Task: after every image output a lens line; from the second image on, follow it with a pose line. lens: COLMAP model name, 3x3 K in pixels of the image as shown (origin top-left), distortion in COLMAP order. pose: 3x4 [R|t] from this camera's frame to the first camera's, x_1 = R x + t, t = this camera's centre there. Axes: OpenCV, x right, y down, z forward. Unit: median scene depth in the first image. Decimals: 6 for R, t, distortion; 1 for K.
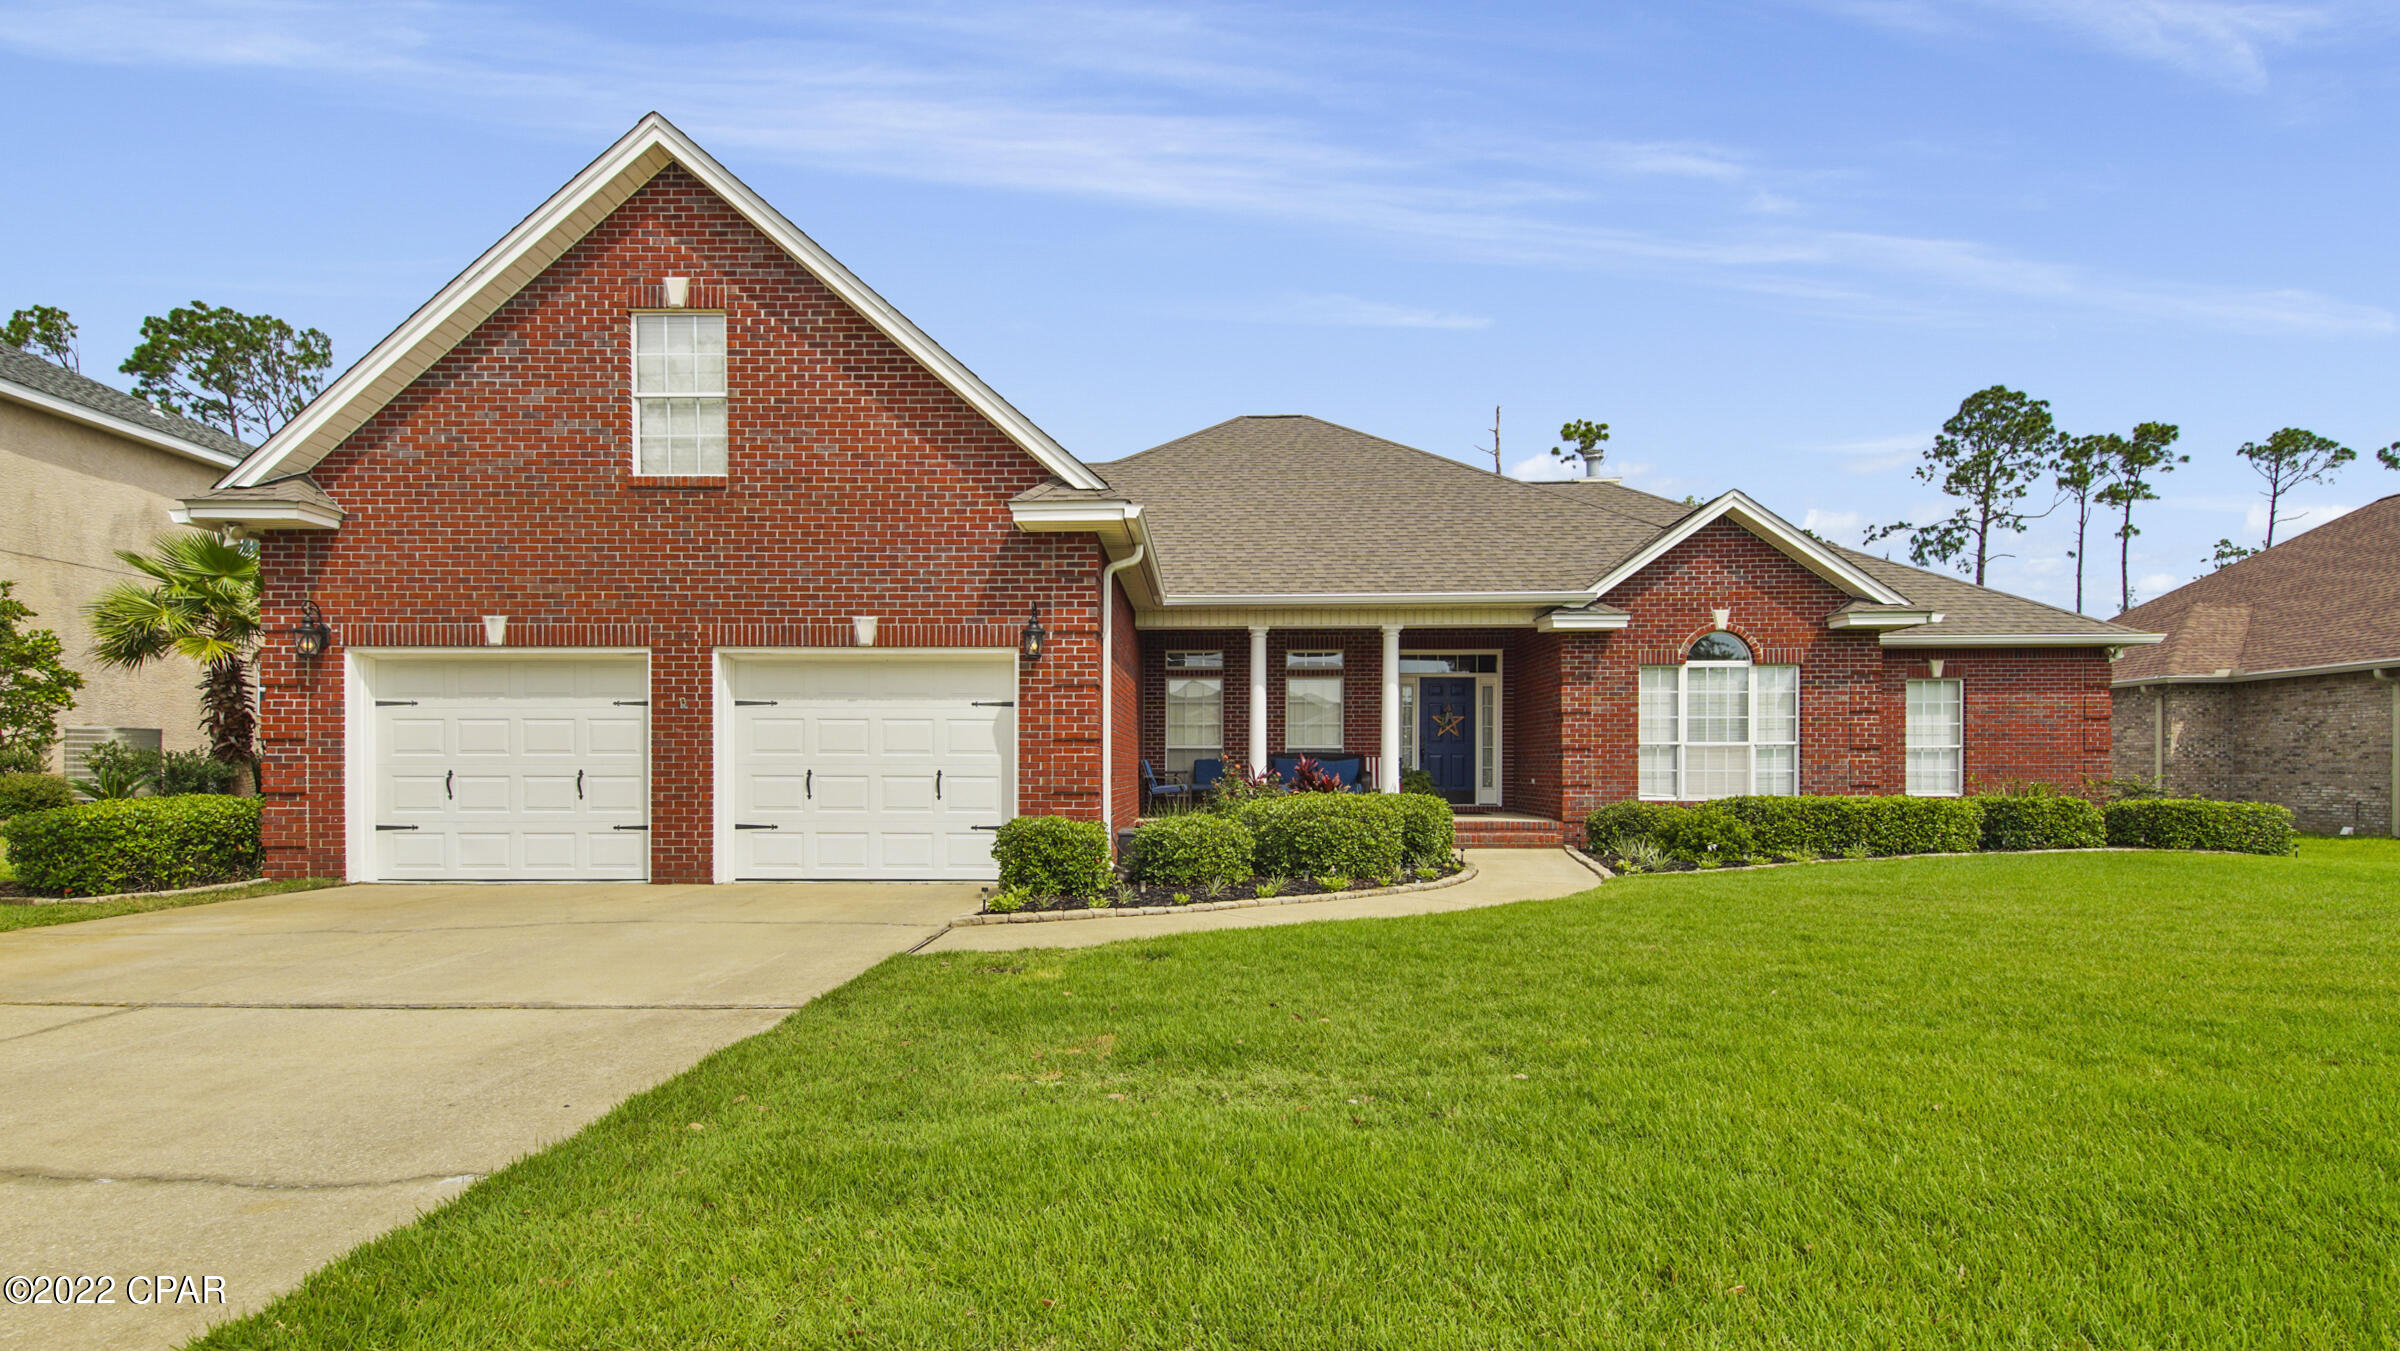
lens RADIAL K [[1054.2, 0, 1192.9], [0, 1054.2, 693.1], [0, 0, 1]] dist [0.038272, -0.019636]
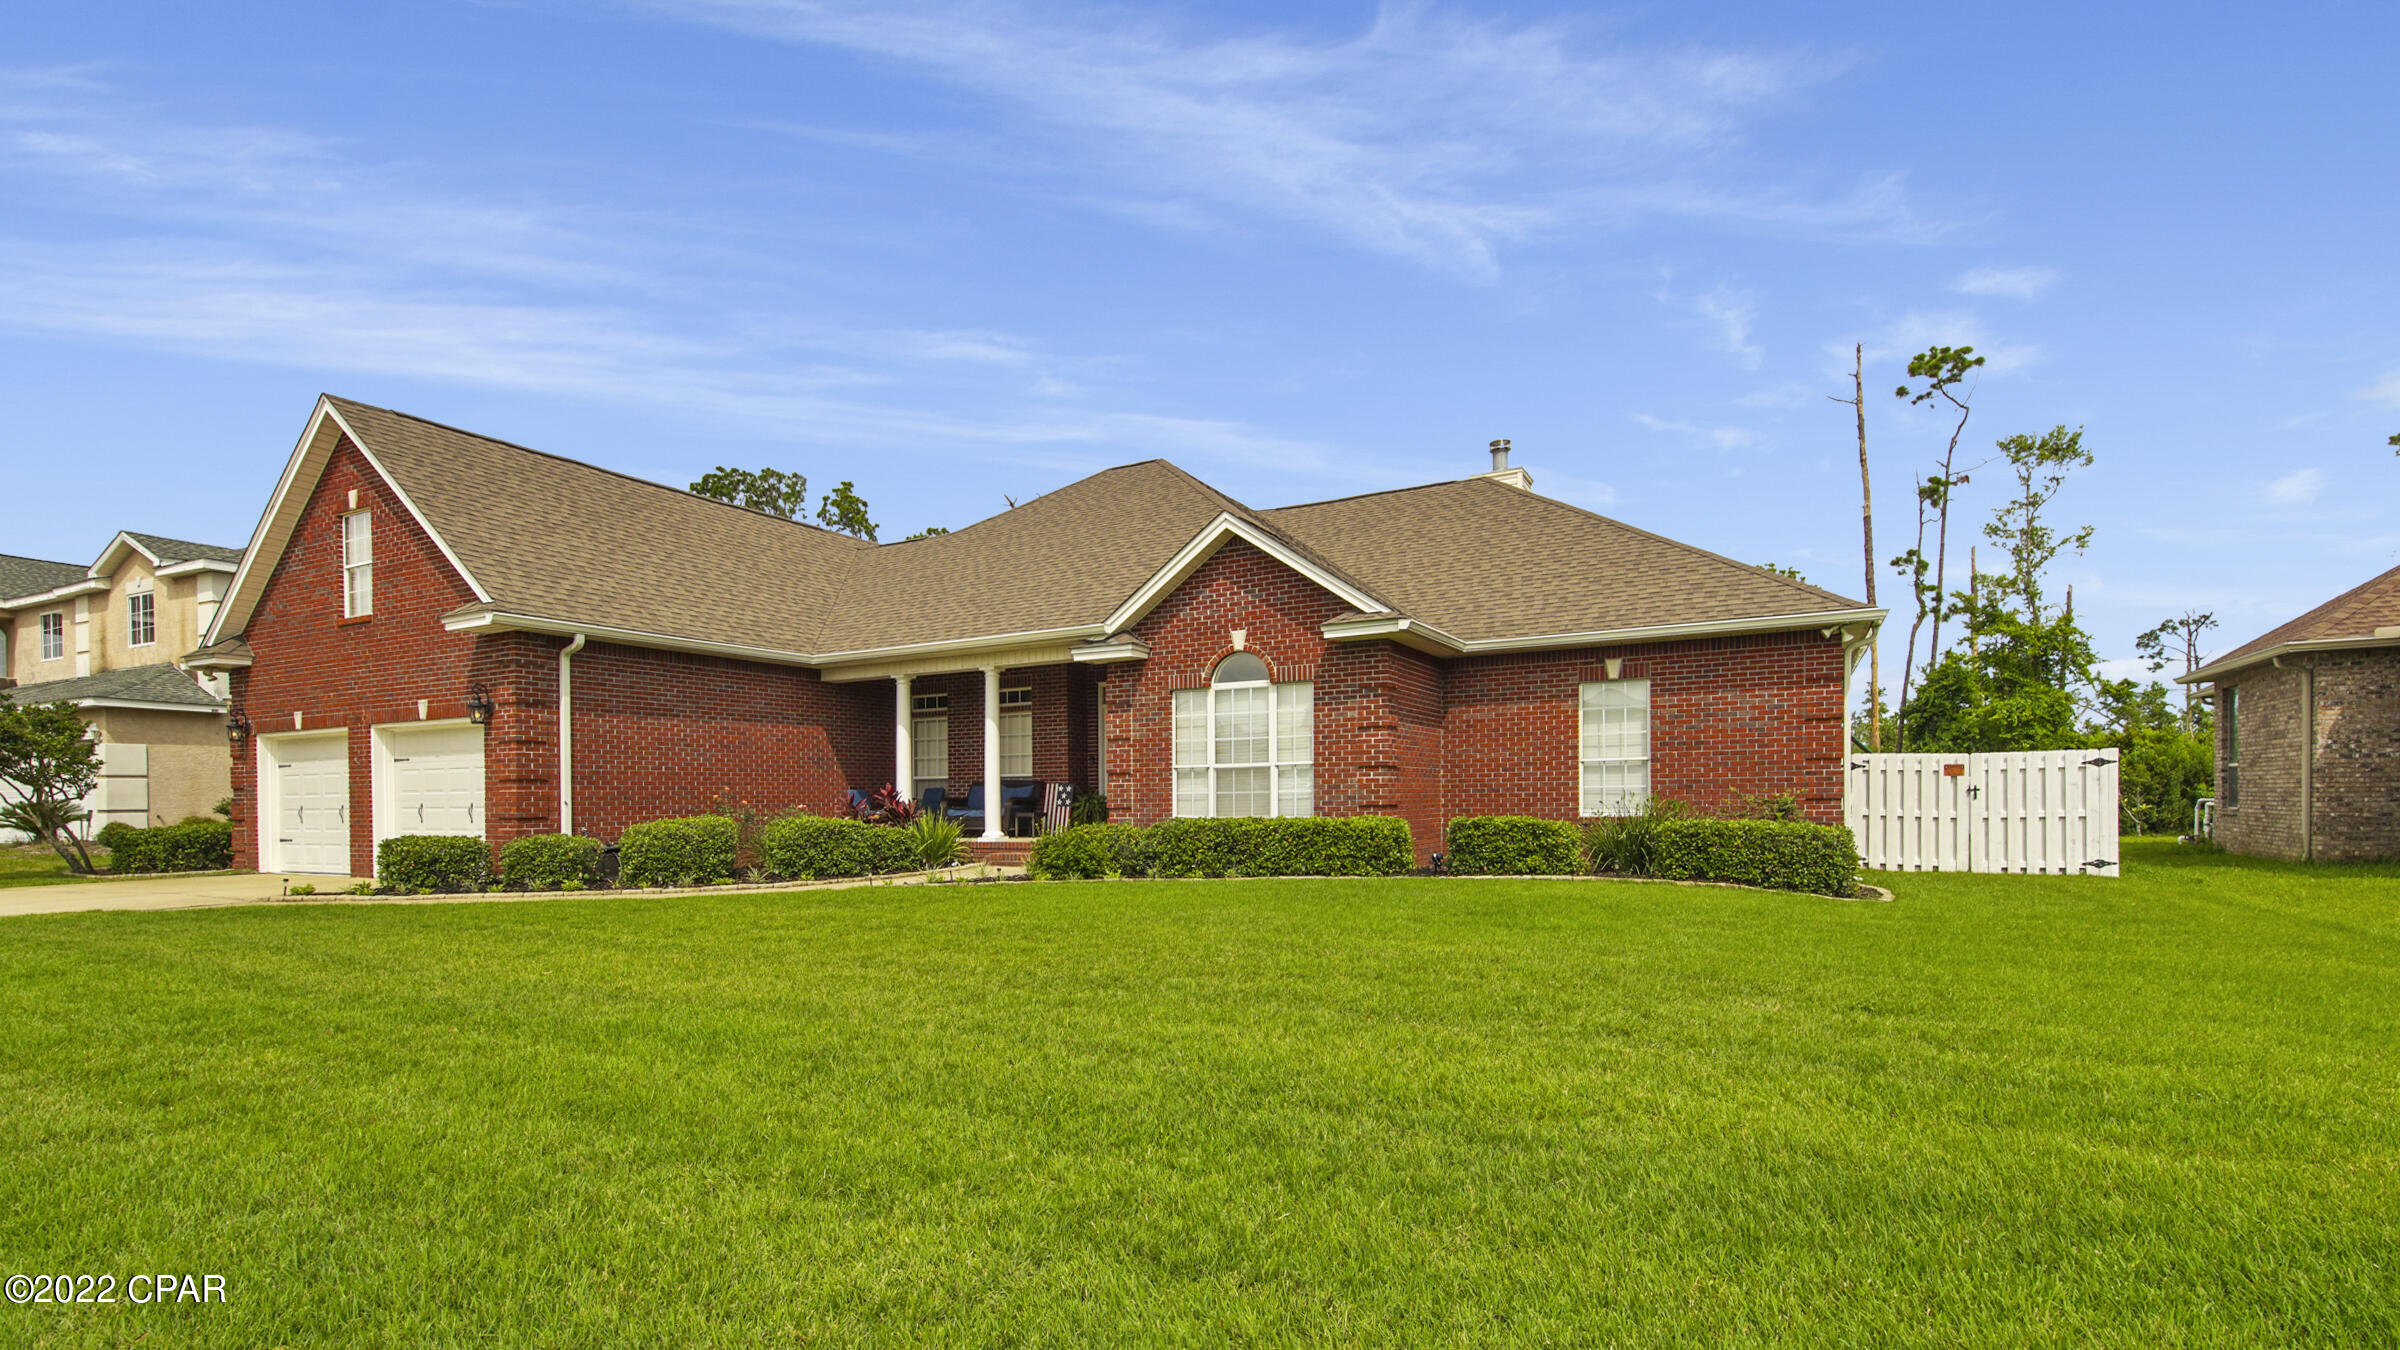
lens RADIAL K [[1061.9, 0, 1201.2], [0, 1061.9, 708.3], [0, 0, 1]] dist [0.023945, -0.000121]
pose [[0.894617, -0.048096, -0.444238, 0.906639], [0.046168, 0.998819, -0.015164, 0.007850], [0.444442, -0.006944, 0.895781, 0.090511]]
